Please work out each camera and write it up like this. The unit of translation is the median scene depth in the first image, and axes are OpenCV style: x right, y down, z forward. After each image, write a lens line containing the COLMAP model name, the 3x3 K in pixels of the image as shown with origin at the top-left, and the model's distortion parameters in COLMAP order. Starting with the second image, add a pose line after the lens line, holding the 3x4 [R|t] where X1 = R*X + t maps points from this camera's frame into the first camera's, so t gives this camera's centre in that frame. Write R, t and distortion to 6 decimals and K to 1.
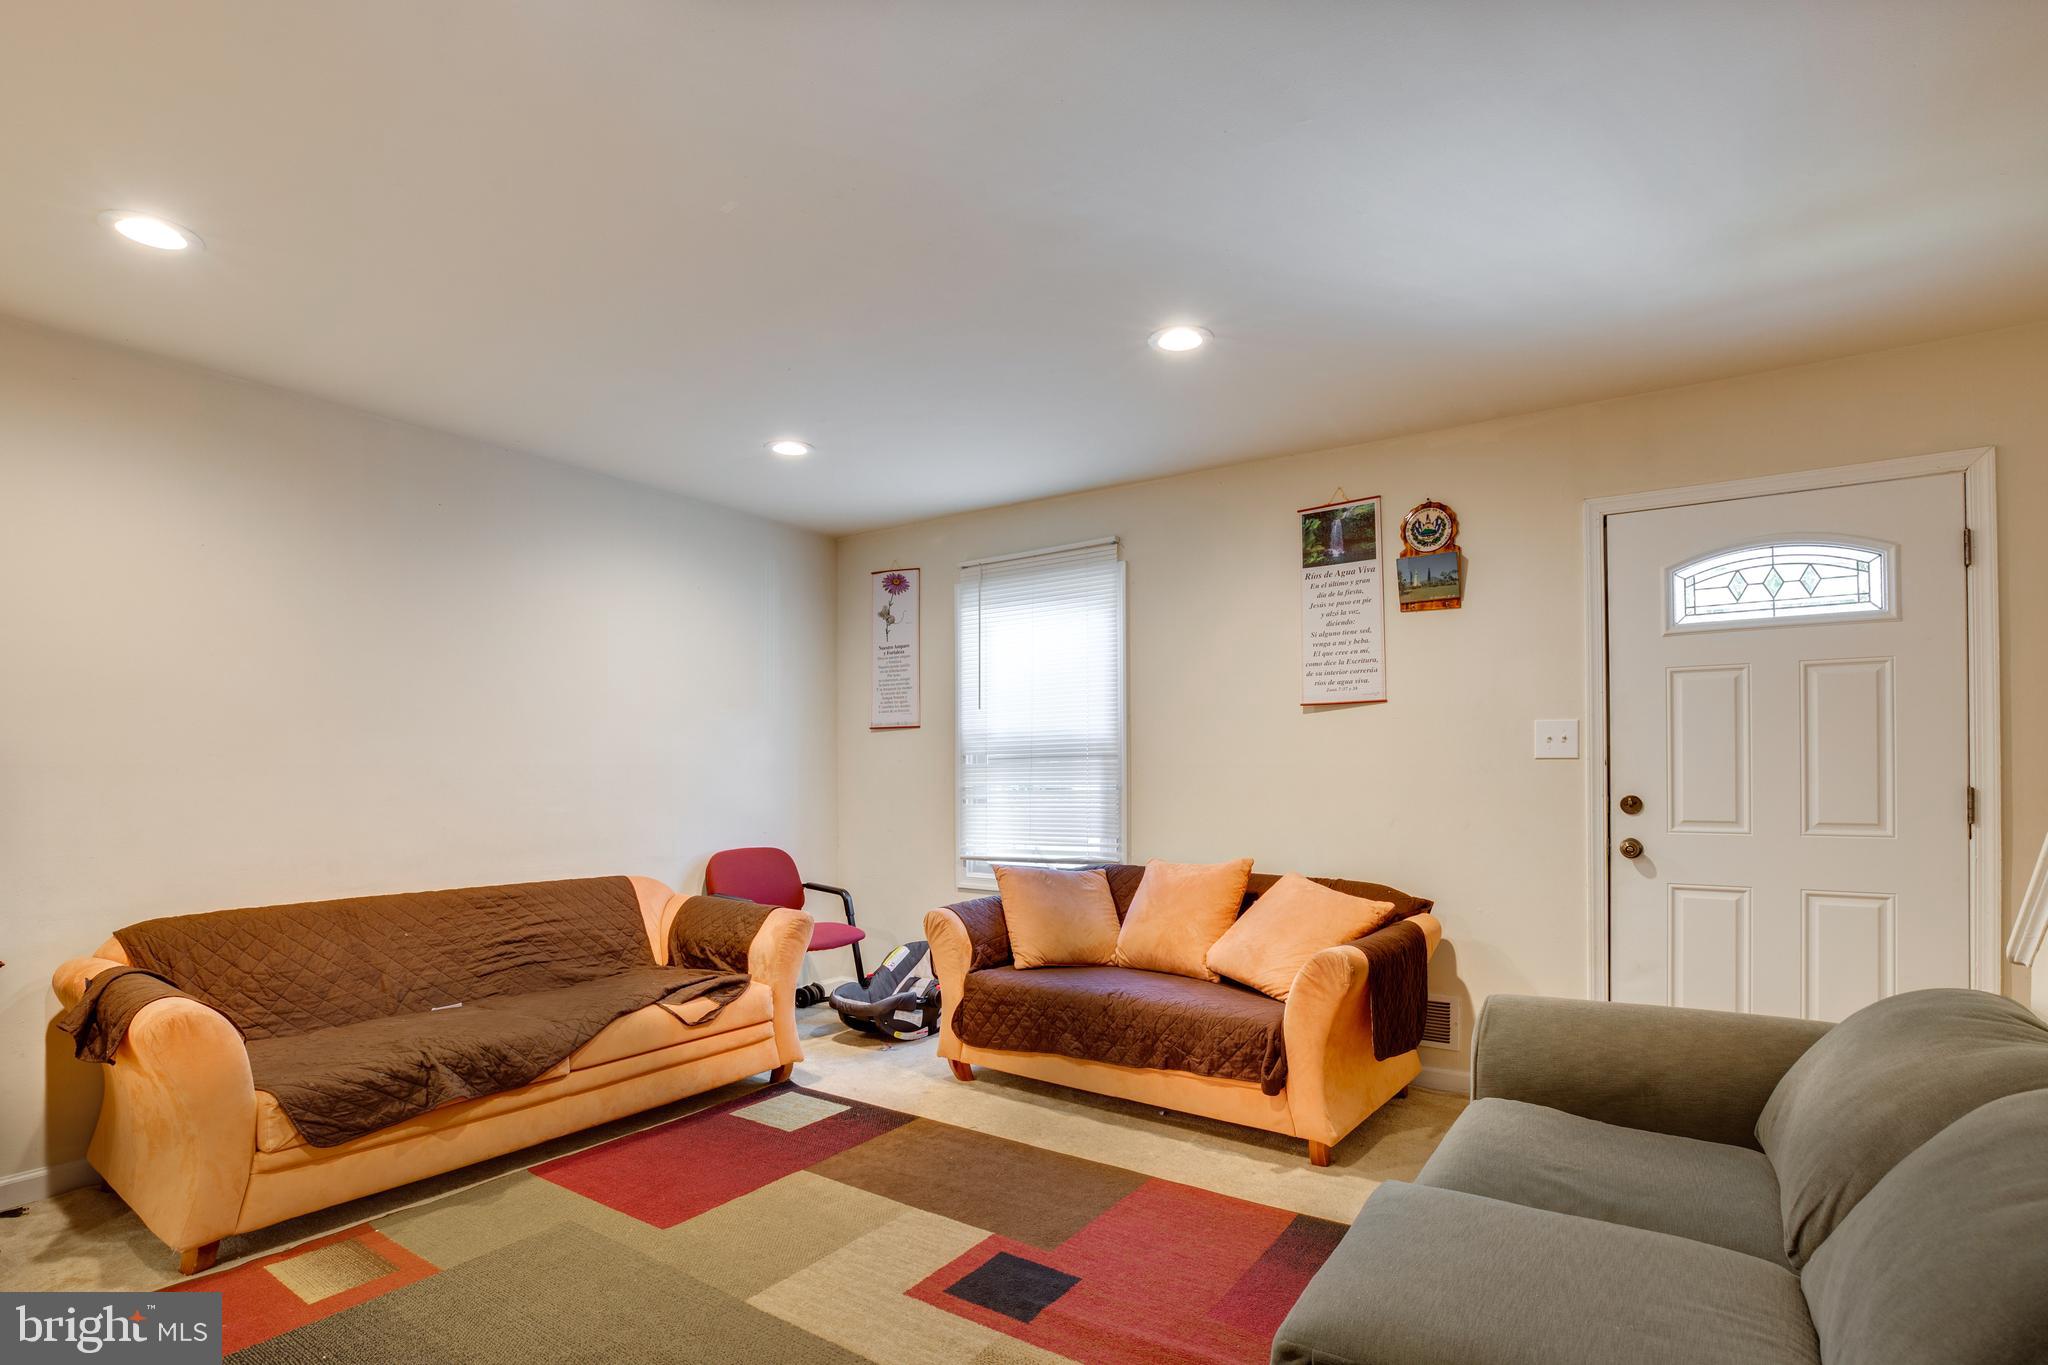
lens RADIAL K [[971.2, 0, 953.7], [0, 971.2, 775.0], [0, 0, 1]] dist [-0.042598, 0.005886]
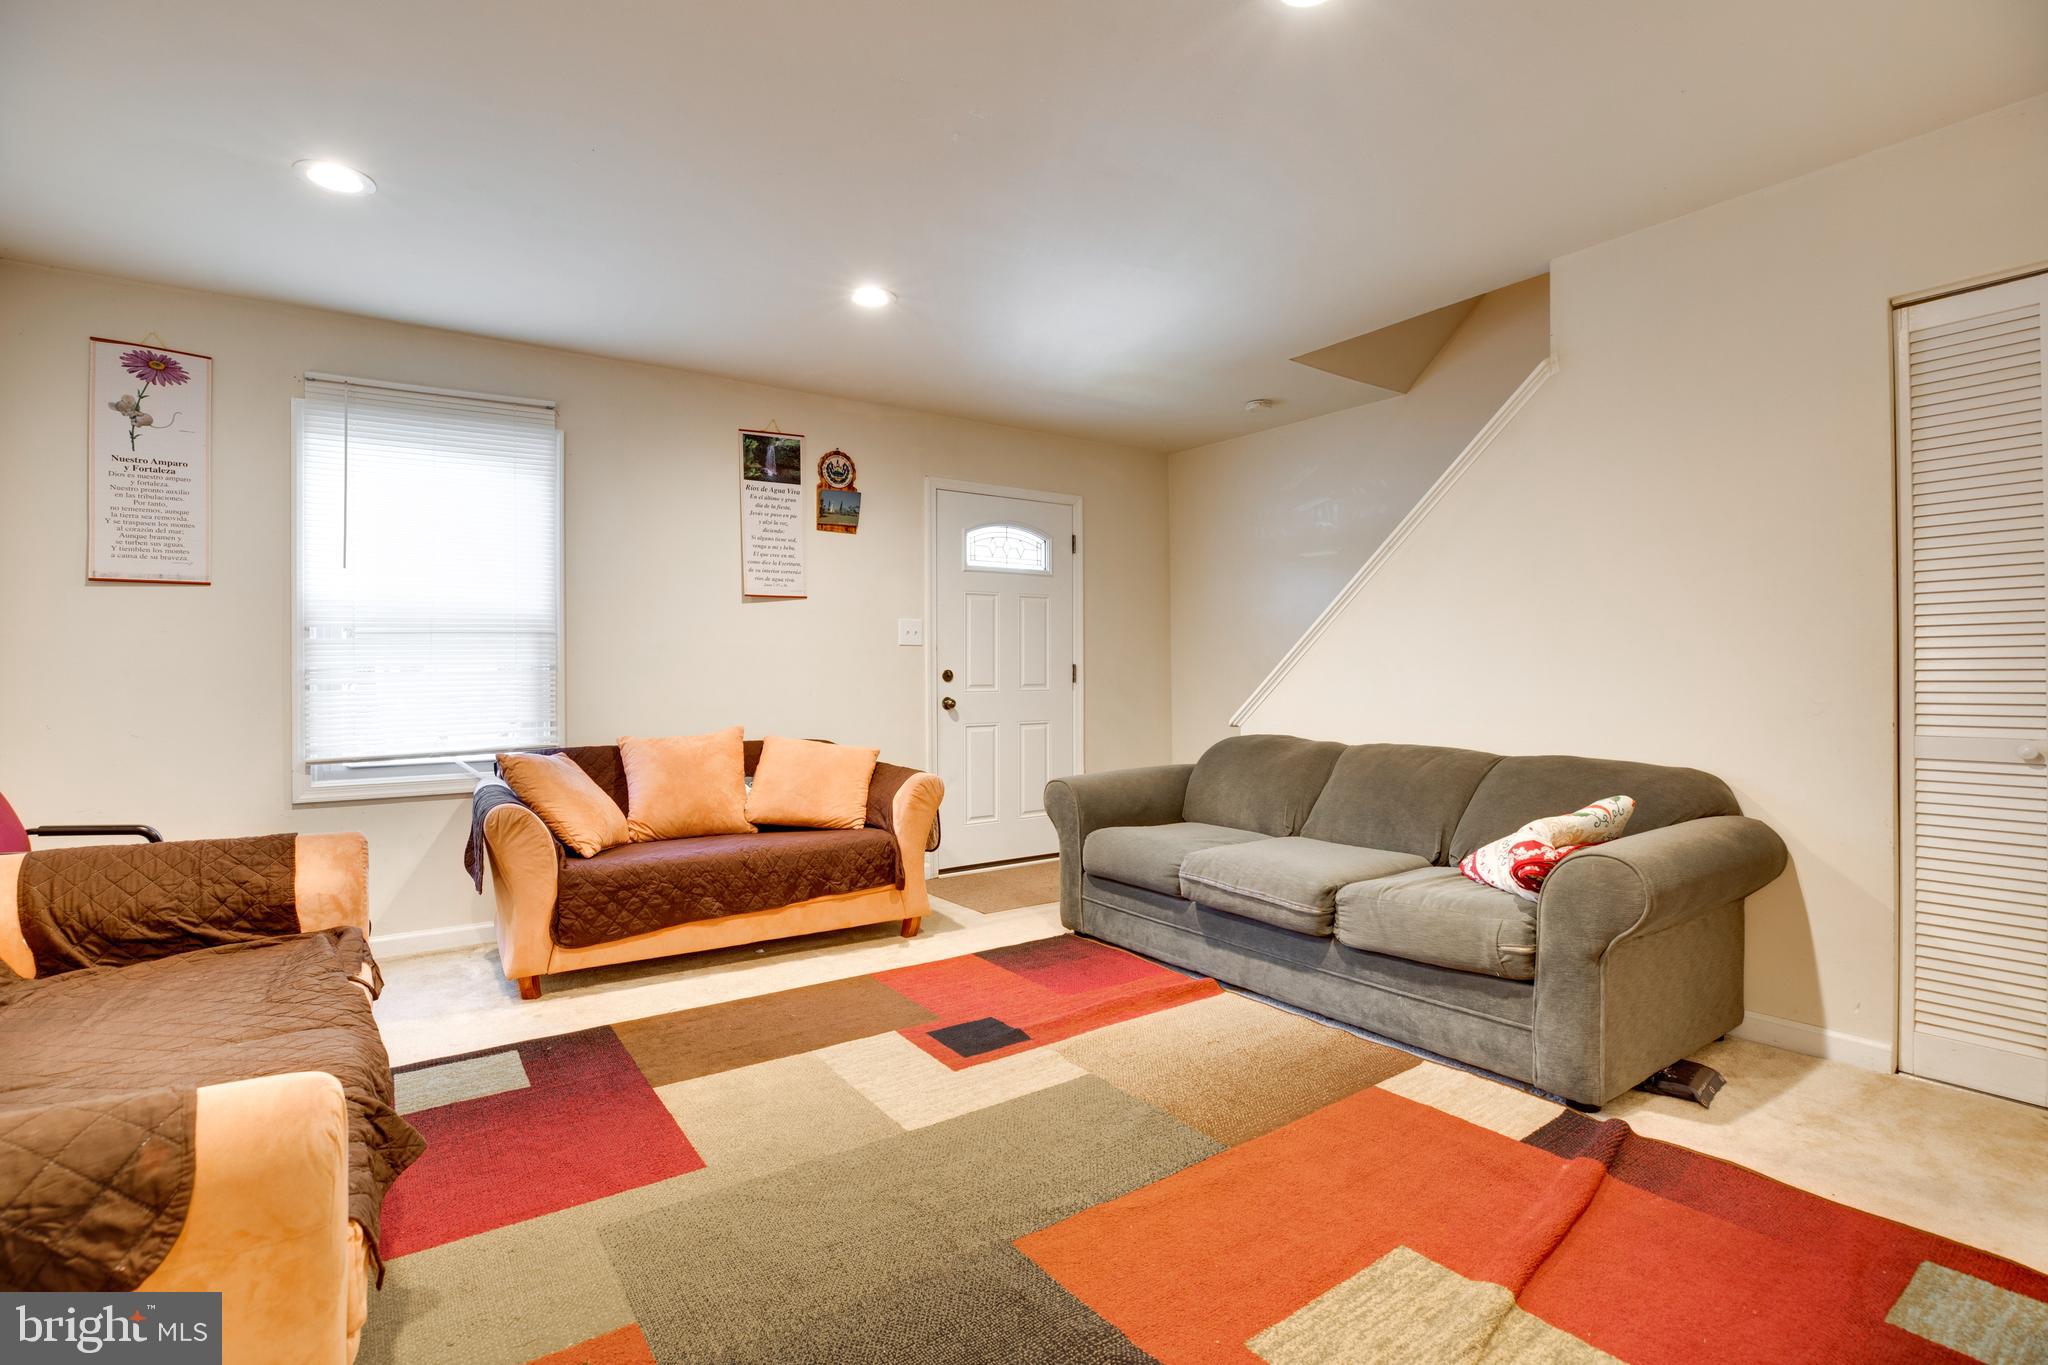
lens RADIAL K [[971.2, 0, 1028.1], [0, 971.2, 685.3], [0, 0, 1]] dist [-0.042598, 0.005886]
pose [[0.327320, -0.010430, 0.944856, -0.655842], [0.007044, 0.999938, 0.008598, 0.029619], [-0.944887, 0.003841, 0.327373, 0.296076]]
